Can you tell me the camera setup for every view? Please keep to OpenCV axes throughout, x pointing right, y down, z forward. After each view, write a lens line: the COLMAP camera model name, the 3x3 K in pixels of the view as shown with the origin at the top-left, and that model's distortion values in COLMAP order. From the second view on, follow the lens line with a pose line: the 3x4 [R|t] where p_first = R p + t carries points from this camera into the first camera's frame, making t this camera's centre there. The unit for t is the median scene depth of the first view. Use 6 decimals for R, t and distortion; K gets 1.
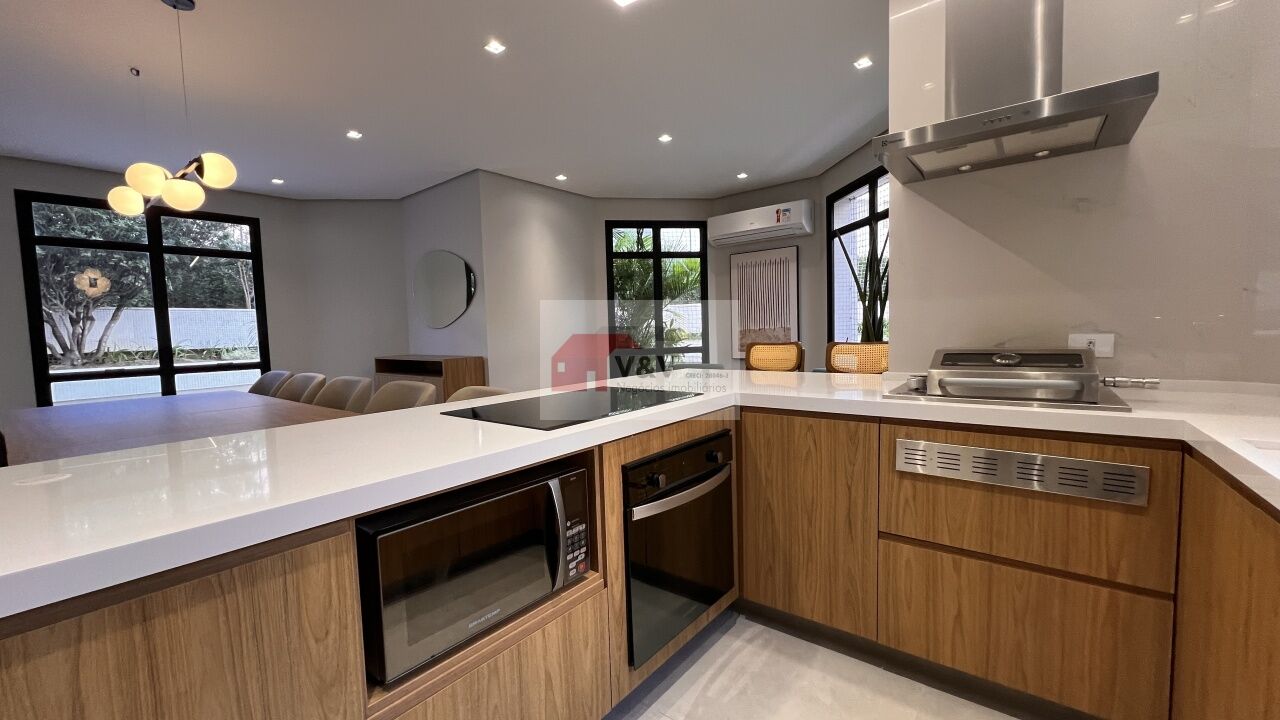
lens RADIAL K [[506.8, 0, 643.1], [0, 506.8, 363.0], [0, 0, 1]] dist [-0.002794, 0.001574]
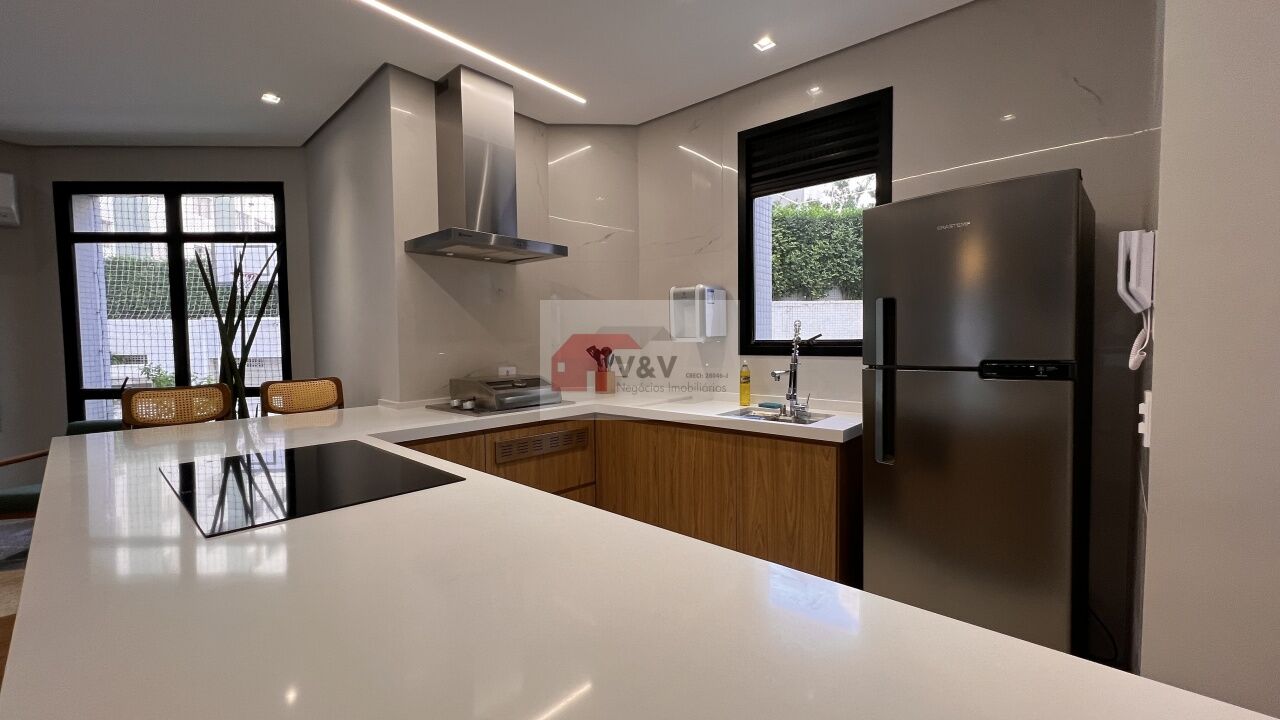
lens RADIAL K [[506.8, 0, 638.4], [0, 506.8, 360.0], [0, 0, 1]] dist [-0.002794, 0.001574]
pose [[0.067539, -0.009976, 0.997667, -0.837417], [0.075604, 0.997126, 0.004852, -0.055939], [-0.994848, 0.075100, 0.068099, 0.427767]]
